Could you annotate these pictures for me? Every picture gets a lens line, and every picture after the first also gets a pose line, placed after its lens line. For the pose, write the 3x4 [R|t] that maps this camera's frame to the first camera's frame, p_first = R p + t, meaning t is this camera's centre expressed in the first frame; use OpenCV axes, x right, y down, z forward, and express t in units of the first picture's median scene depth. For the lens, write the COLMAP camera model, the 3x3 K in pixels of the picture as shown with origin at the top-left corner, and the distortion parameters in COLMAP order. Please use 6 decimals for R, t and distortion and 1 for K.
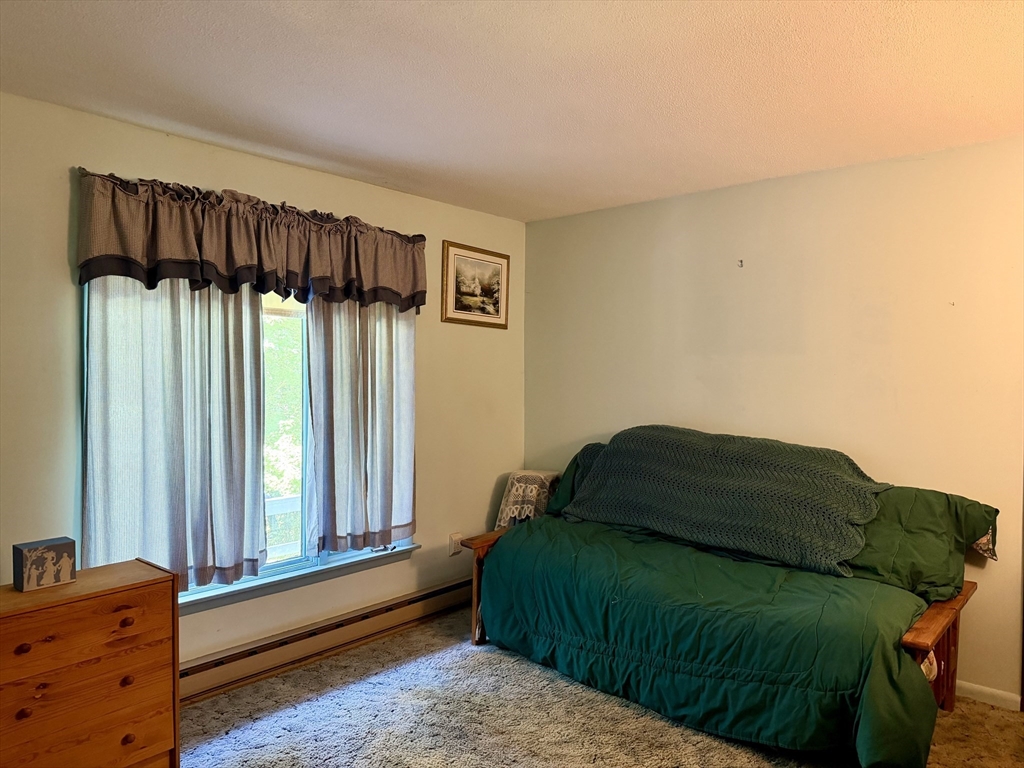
lens RADIAL K [[711.1, 0, 512.2], [0, 711.1, 383.6], [0, 0, 1]] dist [0.062025, -0.083319]
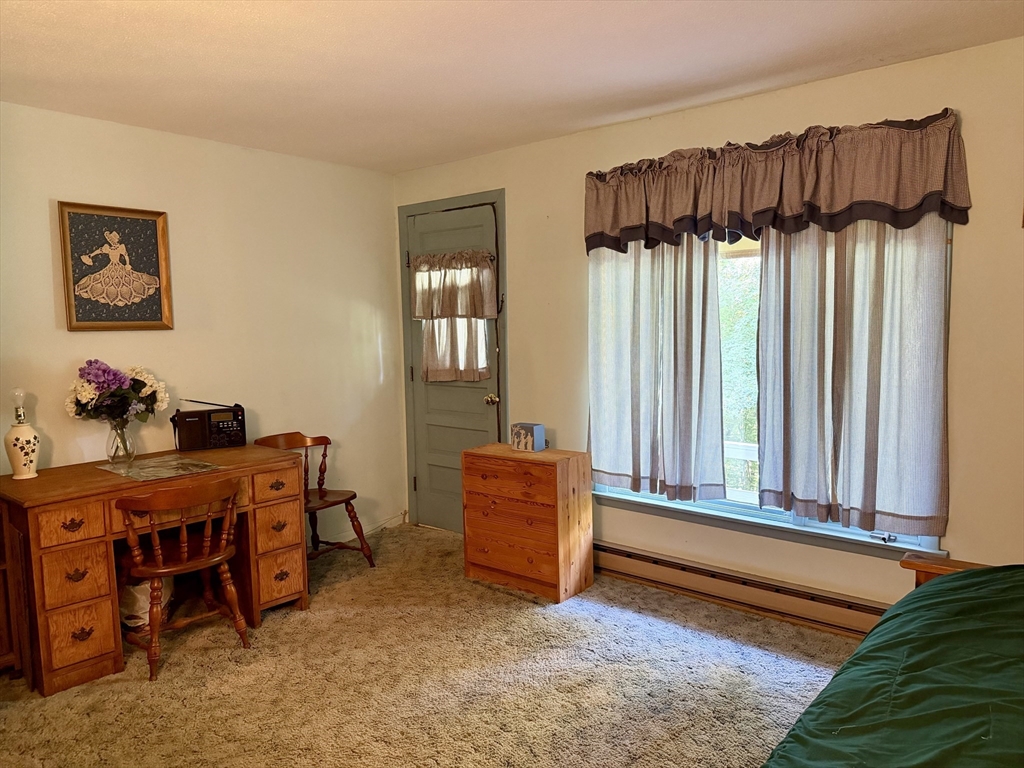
lens RADIAL K [[711.1, 0, 513.9], [0, 711.1, 386.0], [0, 0, 1]] dist [0.062025, -0.083319]
pose [[0.025916, 0.082801, -0.996229, 0.696670], [-0.002047, 0.996566, 0.082776, 0.001158], [0.999662, -0.000106, 0.025997, 0.685625]]
